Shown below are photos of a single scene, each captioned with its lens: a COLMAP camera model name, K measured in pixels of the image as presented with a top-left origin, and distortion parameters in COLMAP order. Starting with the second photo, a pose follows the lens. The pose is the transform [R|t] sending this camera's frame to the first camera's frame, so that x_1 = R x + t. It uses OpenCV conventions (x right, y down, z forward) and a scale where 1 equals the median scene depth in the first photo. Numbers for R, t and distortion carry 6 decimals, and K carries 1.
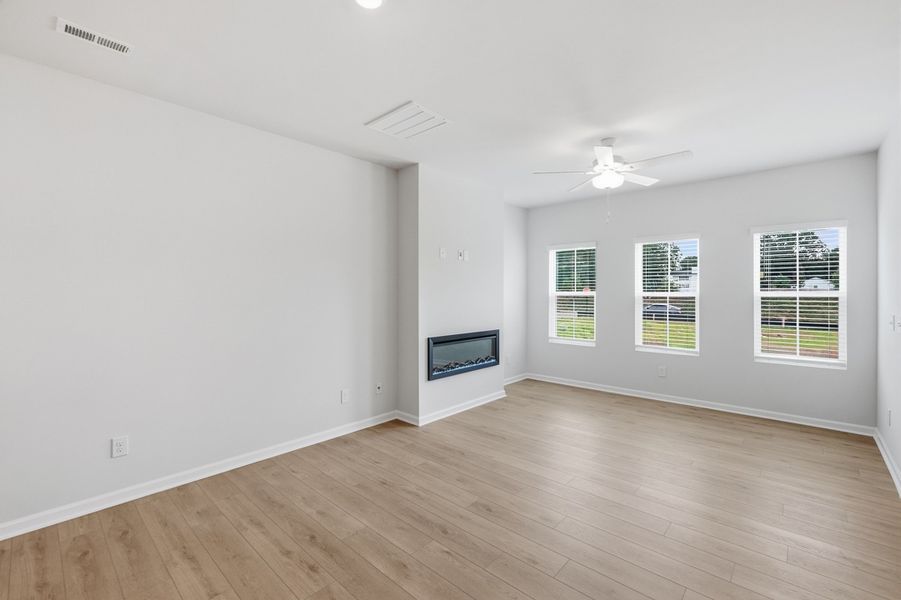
lens RADIAL K [[390.3, 0, 455.0], [0, 390.3, 292.6], [0, 0, 1]] dist [-0.000697, -0.001343]
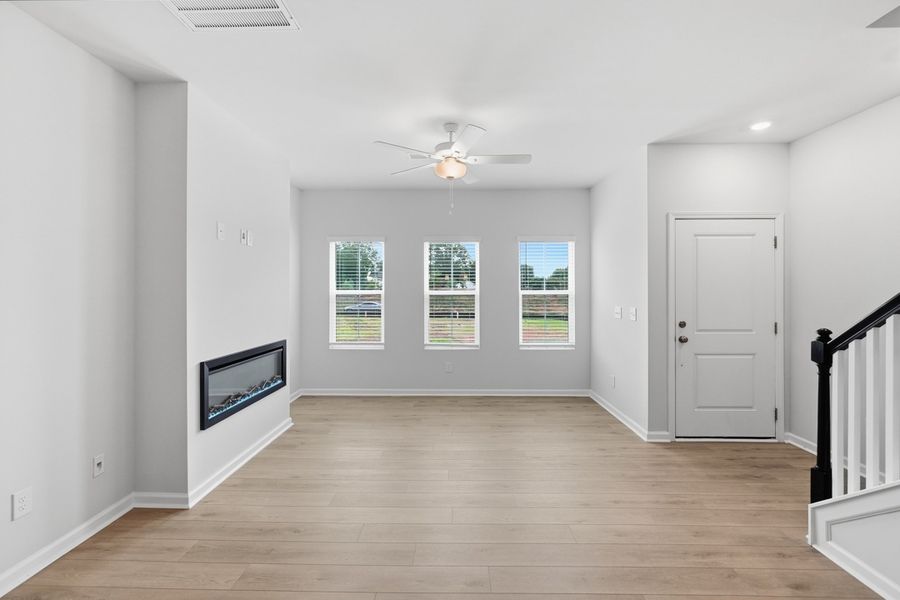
lens RADIAL K [[389.9, 0, 448.0], [0, 389.9, 289.7], [0, 0, 1]] dist [-0.000697, -0.001343]
pose [[0.756401, 0.002217, 0.654105, -0.177392], [0.001476, 0.999986, -0.005096, 0.001230], [-0.654107, 0.004820, 0.756387, 0.254753]]
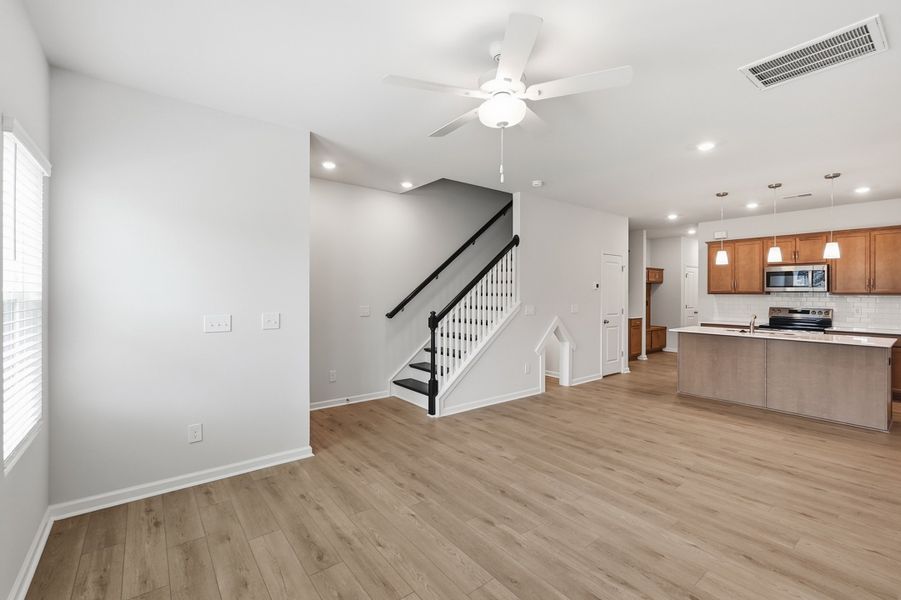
lens RADIAL K [[390.3, 0, 447.7], [0, 390.3, 295.2], [0, 0, 1]] dist [-0.000697, -0.001343]
pose [[-0.983629, -0.005224, 0.180130, 0.299607], [-0.003775, 0.999958, 0.008384, -0.001924], [-0.180166, 0.007566, -0.983607, 1.337889]]
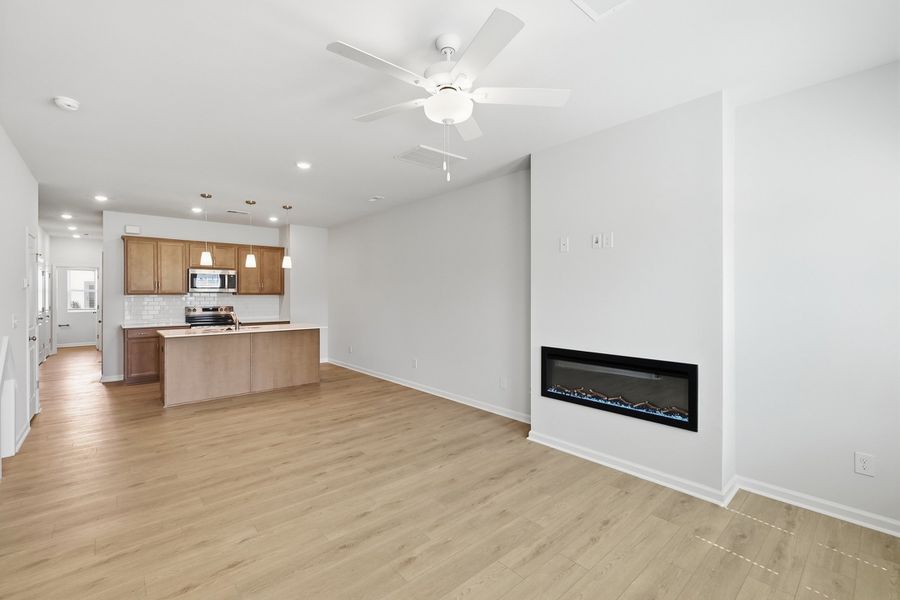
lens RADIAL K [[389.9, 0, 450.7], [0, 389.9, 295.4], [0, 0, 1]] dist [-0.000697, -0.001343]
pose [[-0.116272, 0.002066, -0.993215, 0.810144], [-0.001436, 0.999996, 0.002249, 0.000282], [0.993216, 0.001687, -0.116268, 0.885054]]
